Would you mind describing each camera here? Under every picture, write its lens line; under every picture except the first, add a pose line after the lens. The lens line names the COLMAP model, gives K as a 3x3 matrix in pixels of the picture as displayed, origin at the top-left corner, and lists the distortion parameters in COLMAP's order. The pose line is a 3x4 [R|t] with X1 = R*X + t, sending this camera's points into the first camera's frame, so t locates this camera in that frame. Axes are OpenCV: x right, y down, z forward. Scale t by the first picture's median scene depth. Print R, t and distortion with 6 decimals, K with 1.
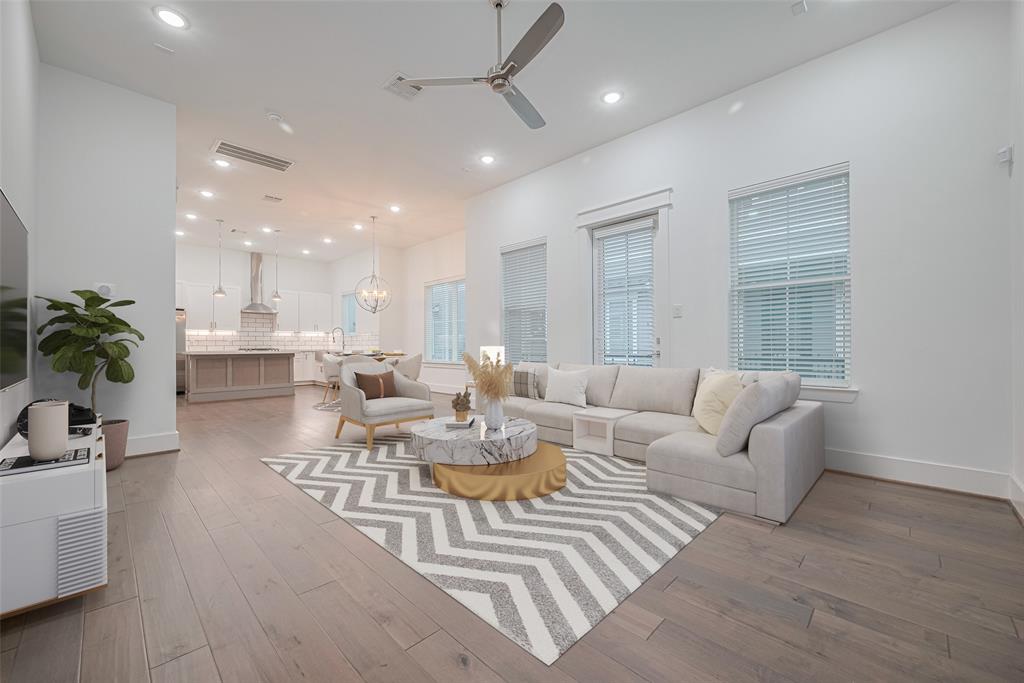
lens RADIAL K [[419.9, 0, 516.5], [0, 419.9, 346.3], [0, 0, 1]] dist [-0.002159, -0.000489]
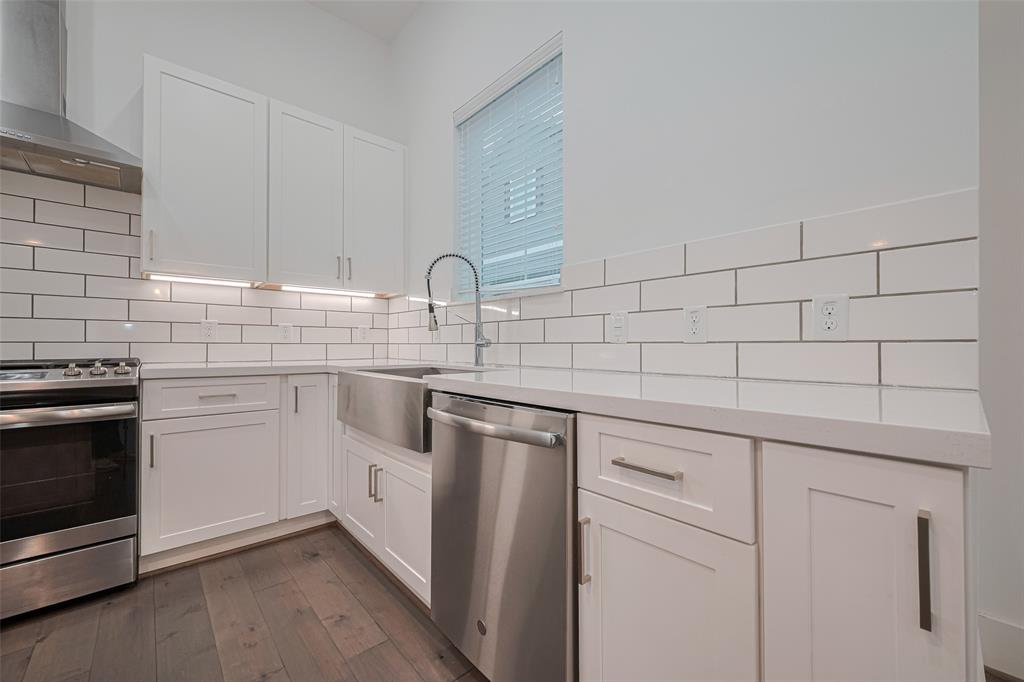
lens RADIAL K [[419.9, 0, 513.5], [0, 419.9, 341.6], [0, 0, 1]] dist [-0.002159, -0.000489]
pose [[0.998675, 0.003993, -0.051312, -0.417107], [-0.004491, 0.999944, -0.009584, -0.001979], [0.051271, 0.009802, 0.998637, 0.865464]]
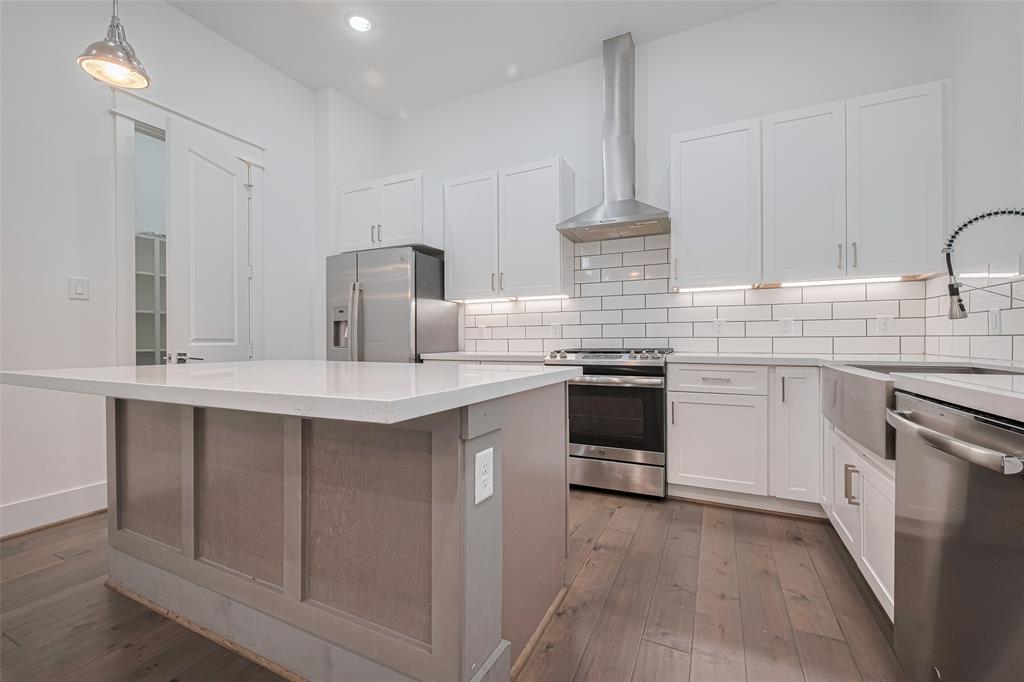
lens RADIAL K [[419.9, 0, 507.3], [0, 419.9, 337.5], [0, 0, 1]] dist [-0.002159, -0.000489]
pose [[0.322745, -0.003886, -0.946478, -0.369312], [0.003828, 0.999989, -0.002800, -0.002310], [0.946478, -0.002719, 0.322757, 0.856525]]
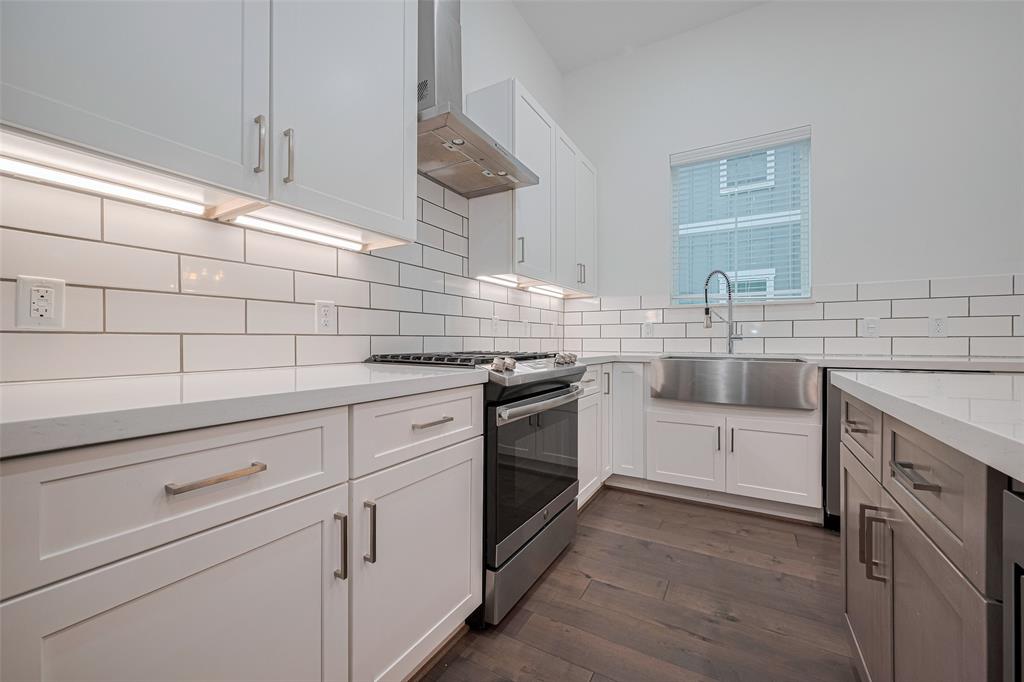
lens RADIAL K [[419.9, 0, 520.8], [0, 419.9, 341.9], [0, 0, 1]] dist [-0.002159, -0.000489]
pose [[0.962511, 0.002336, 0.271233, -0.660915], [-0.002511, 0.999997, 0.000300, 0.000160], [-0.271232, -0.000970, 0.962514, 0.838468]]
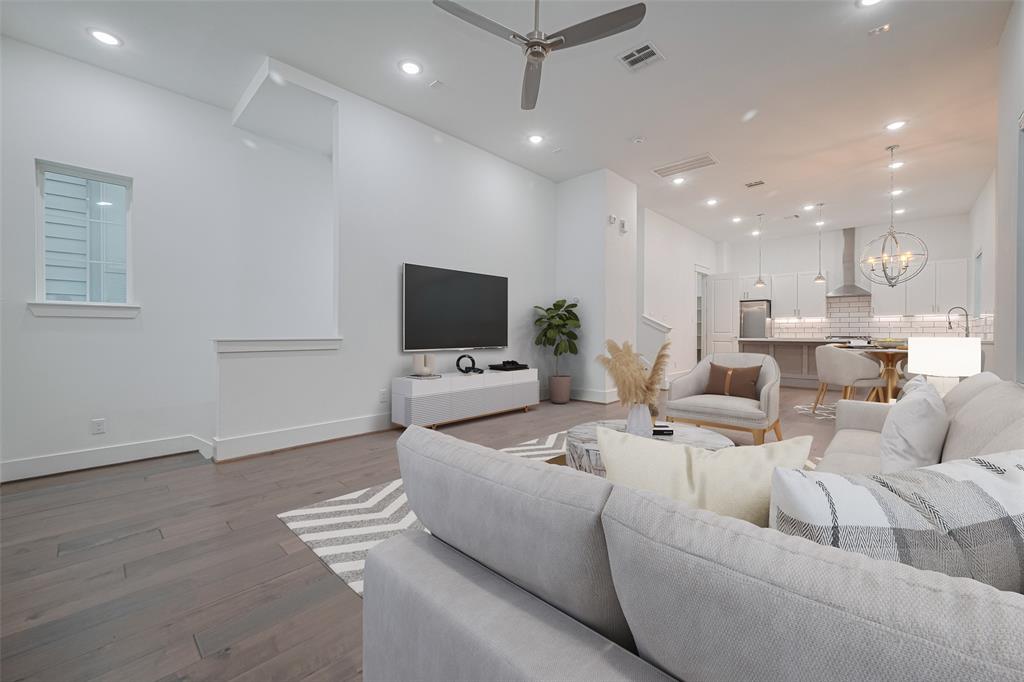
lens RADIAL K [[419.9, 0, 511.7], [0, 419.9, 334.4], [0, 0, 1]] dist [-0.002159, -0.000489]
pose [[0.004670, 0.007647, -0.999960, 0.274191], [-0.003655, 0.999964, 0.007630, -0.002923], [0.999982, 0.003619, 0.004697, 0.296083]]
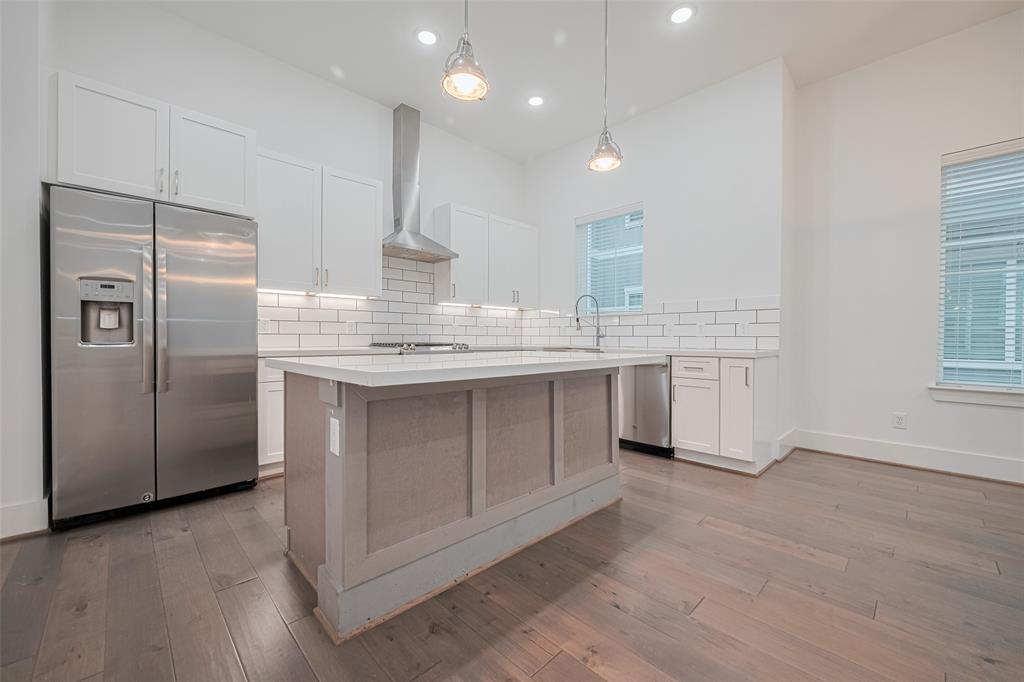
lens RADIAL K [[419.9, 0, 511.0], [0, 419.9, 342.2], [0, 0, 1]] dist [-0.002159, -0.000489]
pose [[0.999804, 0.009655, -0.017302, -0.532044], [-0.009466, 0.999895, 0.010951, -0.000534], [0.017406, -0.010785, 0.999790, 0.618366]]
